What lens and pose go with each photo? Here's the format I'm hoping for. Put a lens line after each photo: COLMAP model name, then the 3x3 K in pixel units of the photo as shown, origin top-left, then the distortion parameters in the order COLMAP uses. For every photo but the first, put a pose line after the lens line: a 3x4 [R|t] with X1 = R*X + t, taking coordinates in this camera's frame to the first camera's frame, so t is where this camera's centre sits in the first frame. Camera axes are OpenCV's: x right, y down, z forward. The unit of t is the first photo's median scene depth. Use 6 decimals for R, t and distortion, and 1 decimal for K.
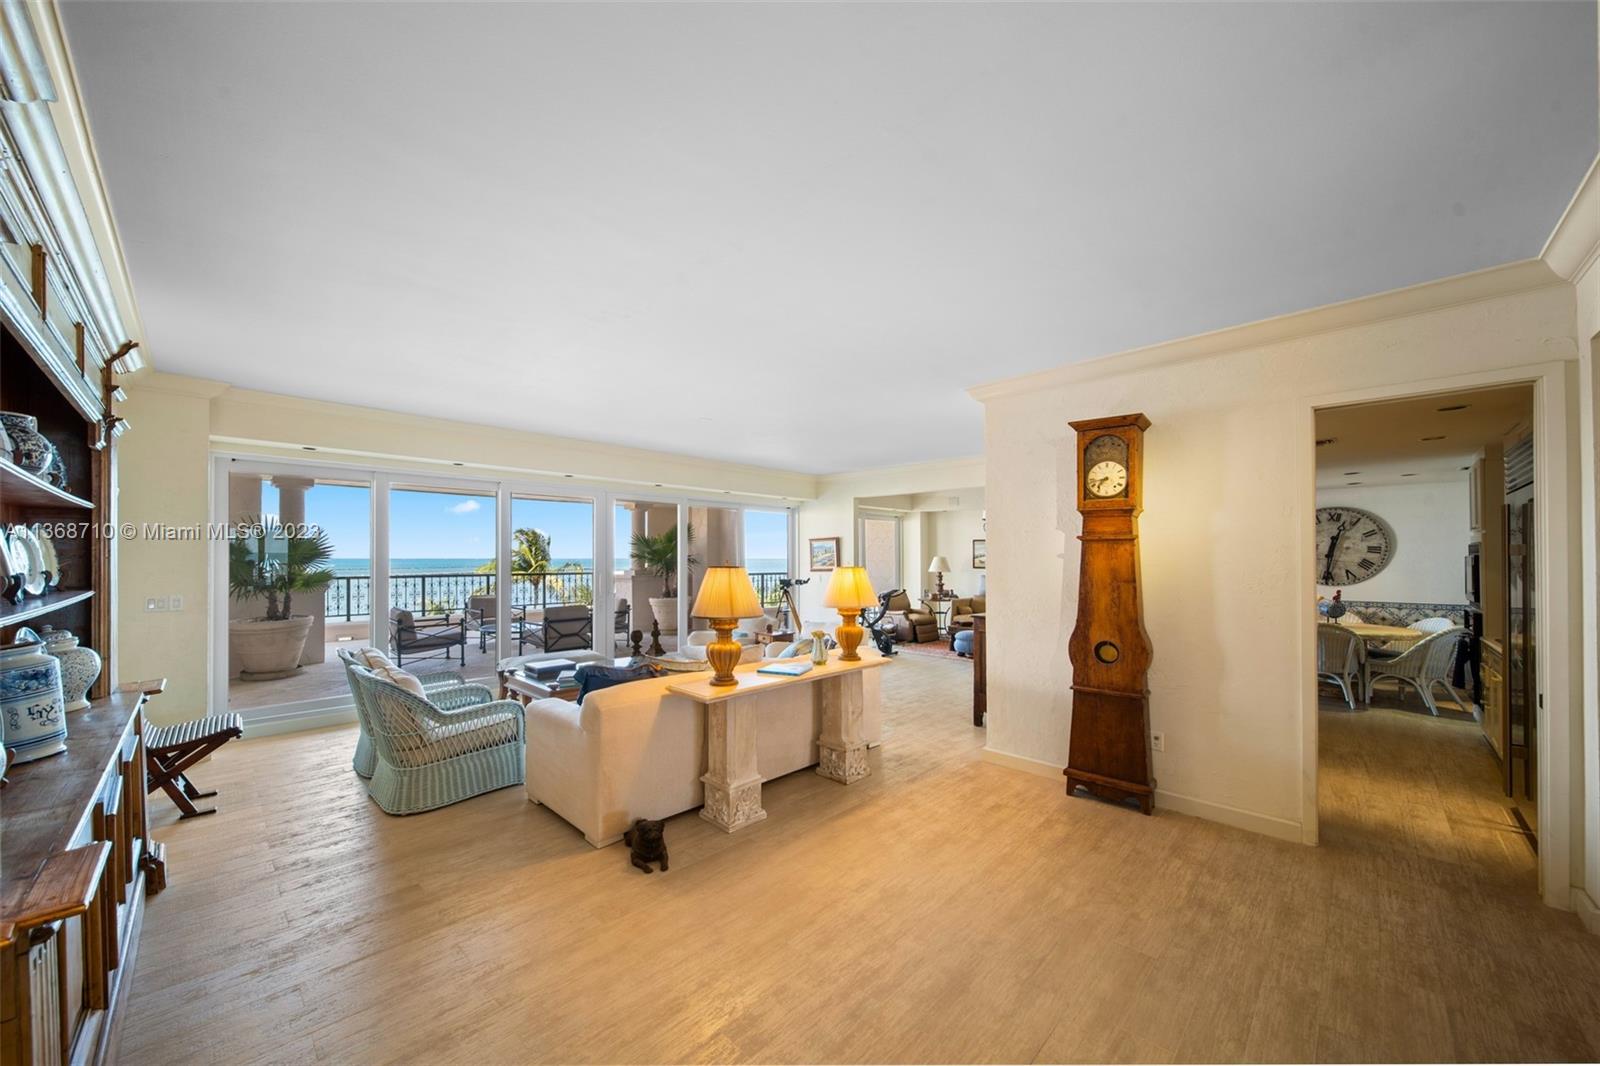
lens RADIAL K [[578.8, 0, 788.8], [0, 578.8, 558.8], [0, 0, 1]] dist [0.001719, -0.001716]
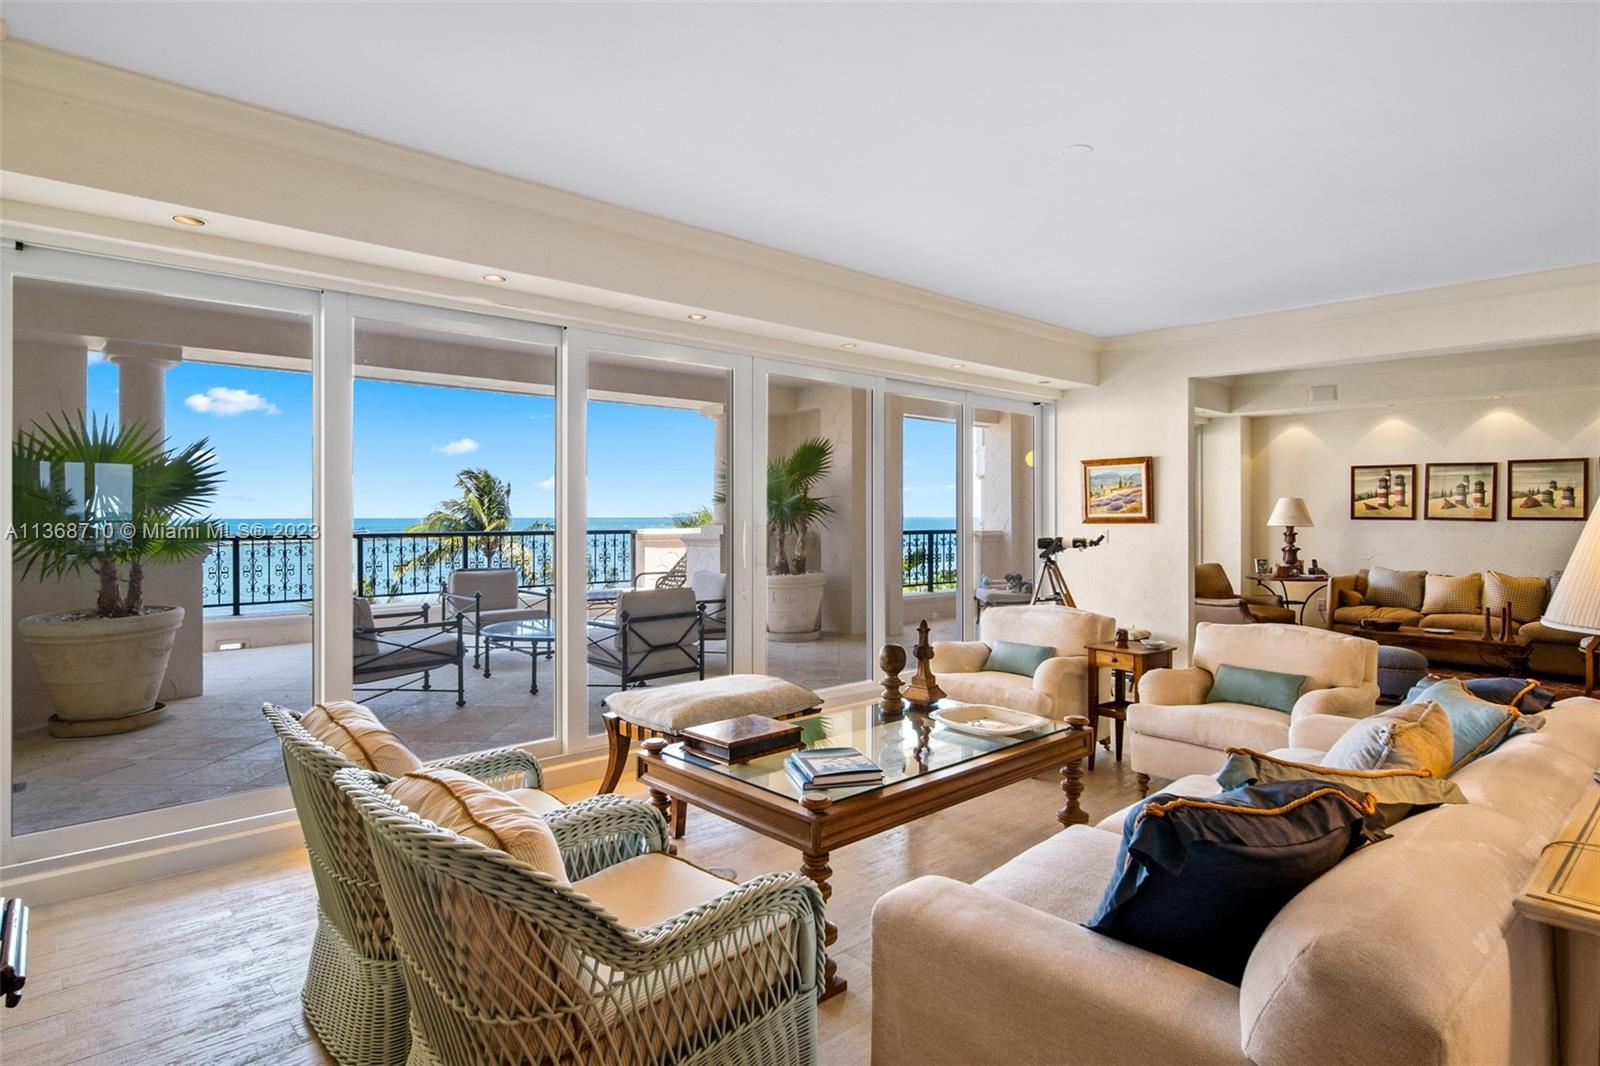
lens RADIAL K [[862.1, 0, 790.0], [0, 862.1, 520.4], [0, 0, 1]] dist [0.003659, -0.003346]
pose [[0.998283, -0.003010, -0.058498, -0.454364], [0.003223, 0.999989, 0.003546, 0.037878], [0.058487, -0.003729, 0.998281, 0.507193]]
